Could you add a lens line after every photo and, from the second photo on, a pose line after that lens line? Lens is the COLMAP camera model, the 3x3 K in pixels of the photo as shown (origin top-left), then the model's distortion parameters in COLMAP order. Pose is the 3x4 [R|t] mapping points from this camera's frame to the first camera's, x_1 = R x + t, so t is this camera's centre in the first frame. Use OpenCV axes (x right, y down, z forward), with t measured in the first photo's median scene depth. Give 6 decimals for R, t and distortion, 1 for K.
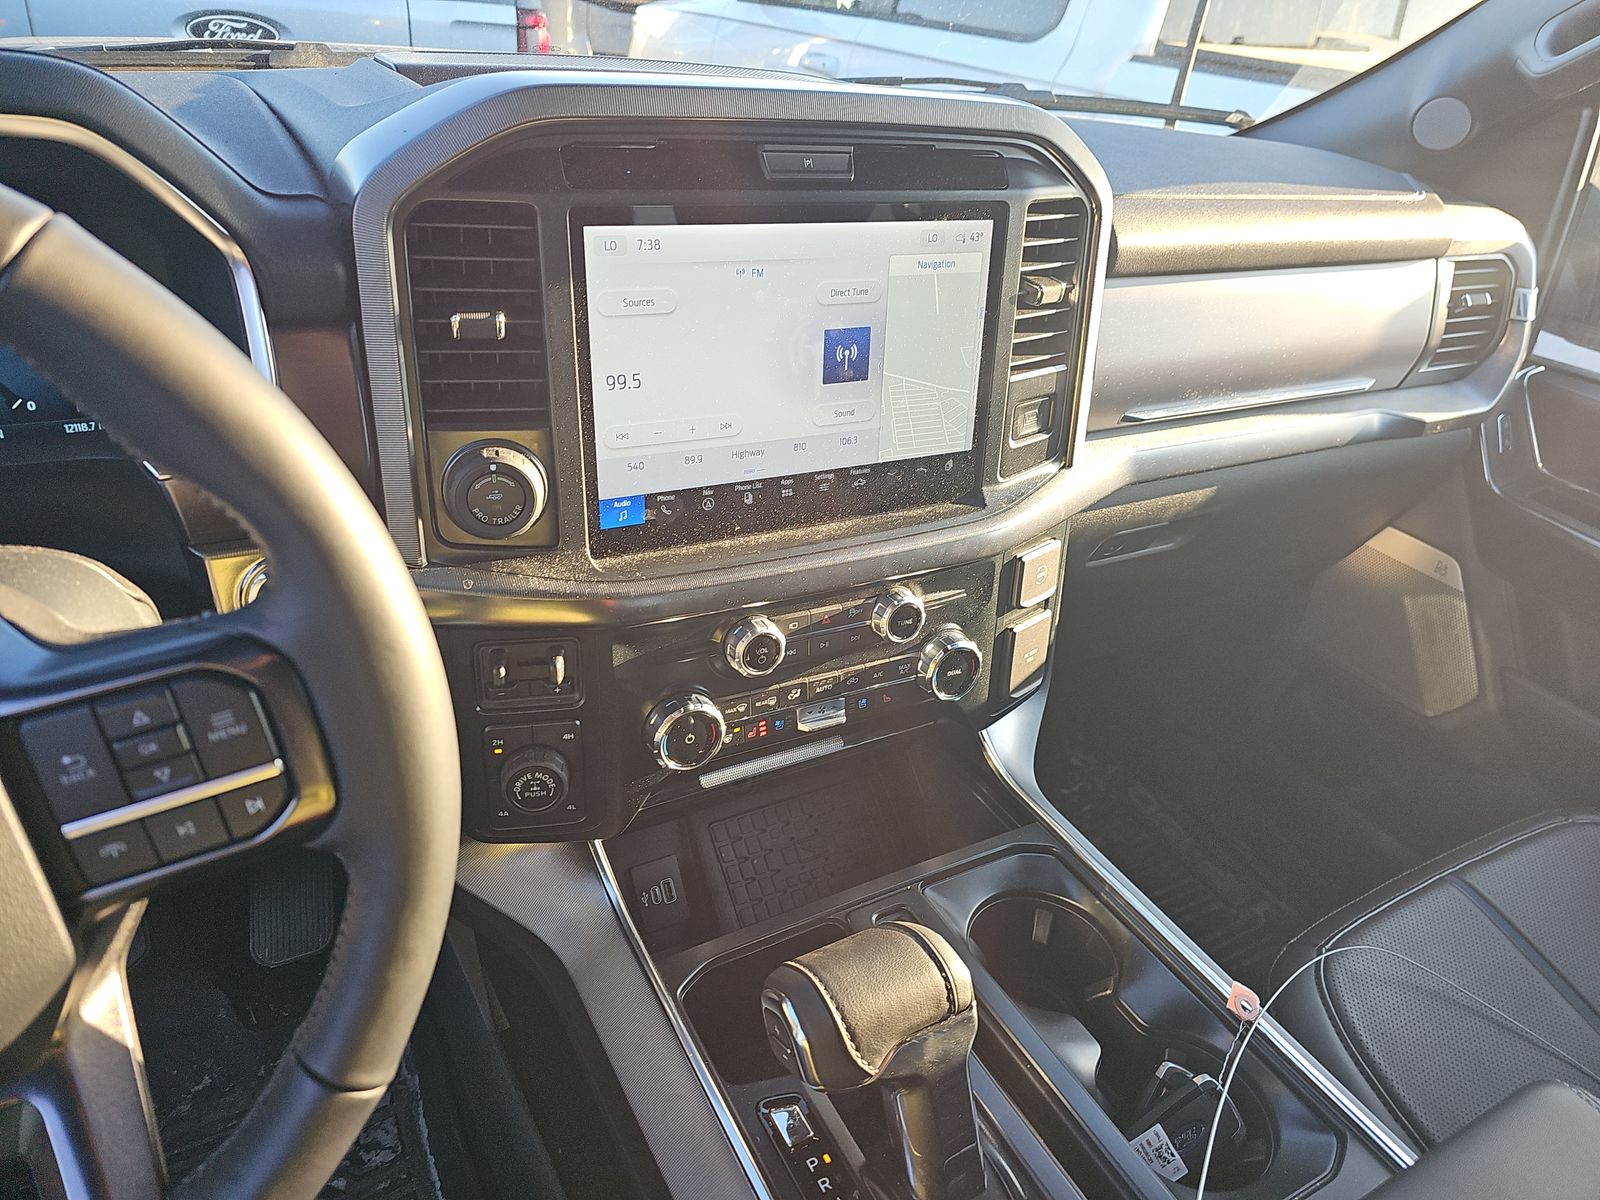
lens RADIAL K [[1070.7, 0, 800.6], [0, 1070.7, 571.4], [0, 0, 1]] dist [0.156455, -0.221003]
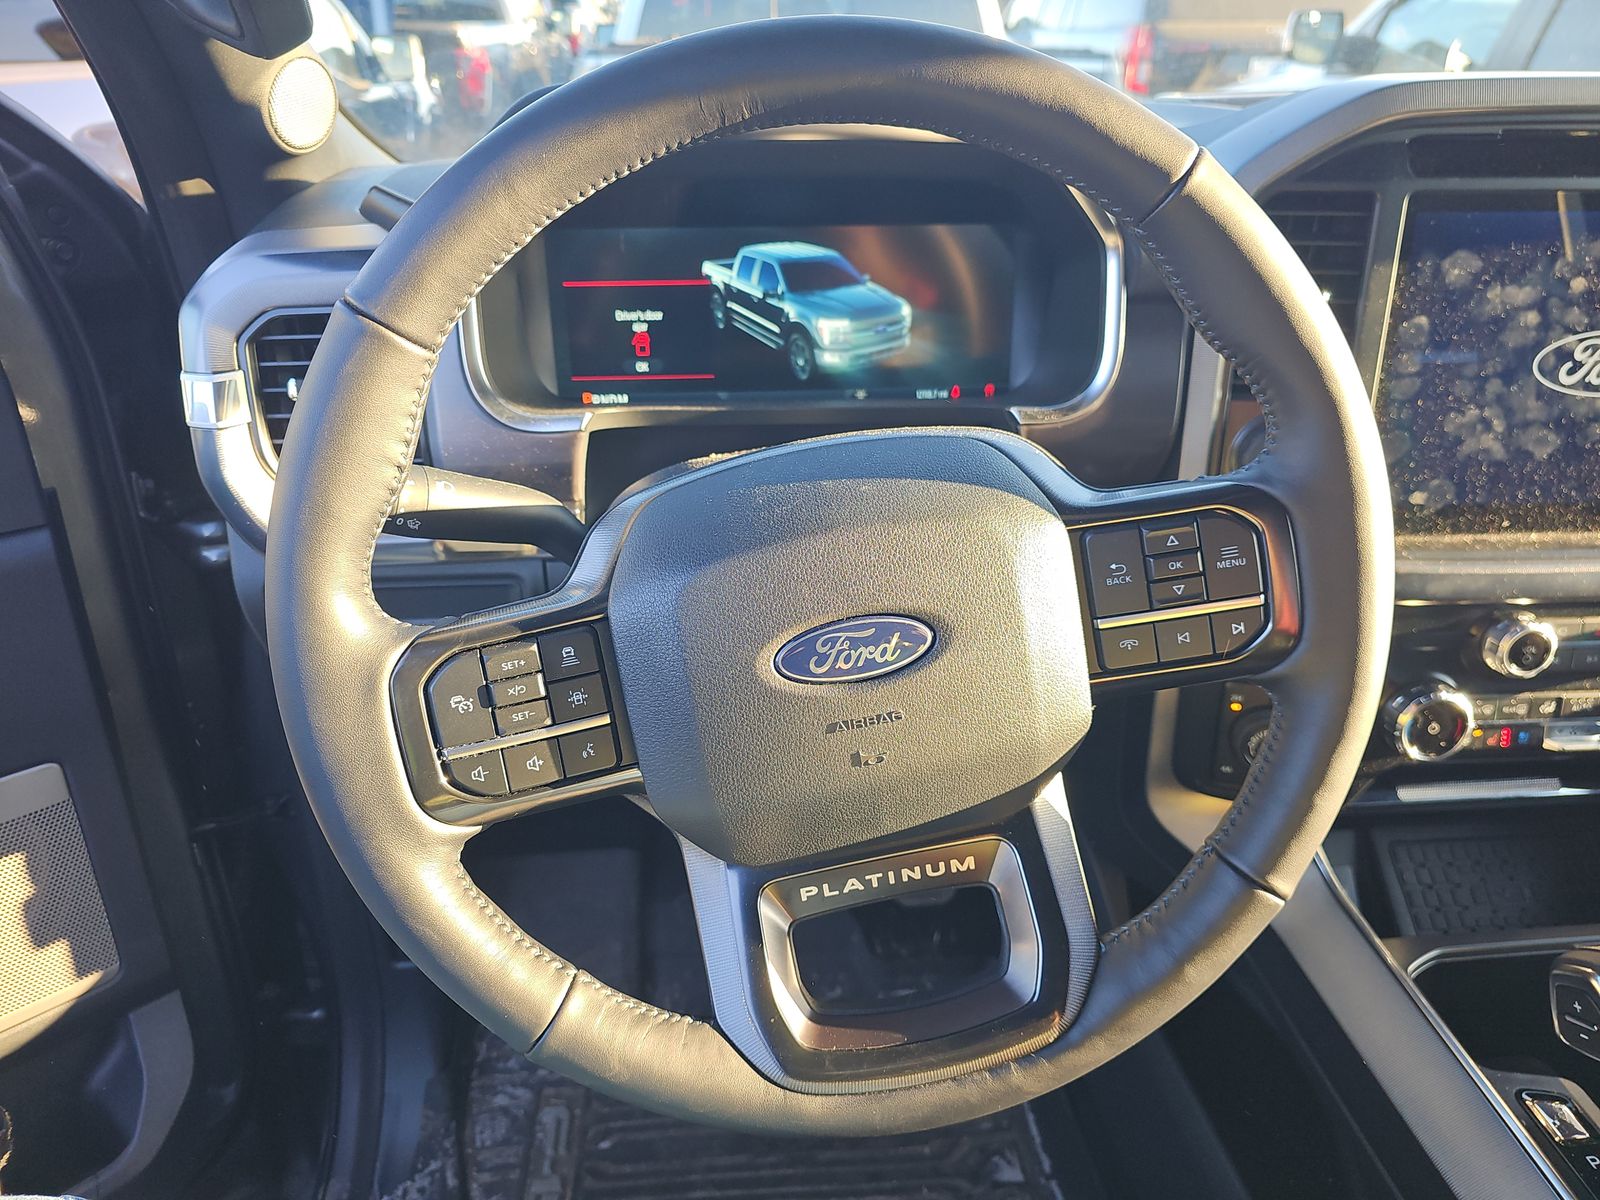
lens RADIAL K [[1107.1, 0, 800.0], [0, 1107.1, 600.0], [0, 0, 1]] dist [0.008942, 0.004557]
pose [[0.906743, 0.109511, -0.407216, -0.225674], [-0.132744, 0.990722, -0.029149, 0.144758], [0.400246, 0.080486, 0.912867, -0.167509]]
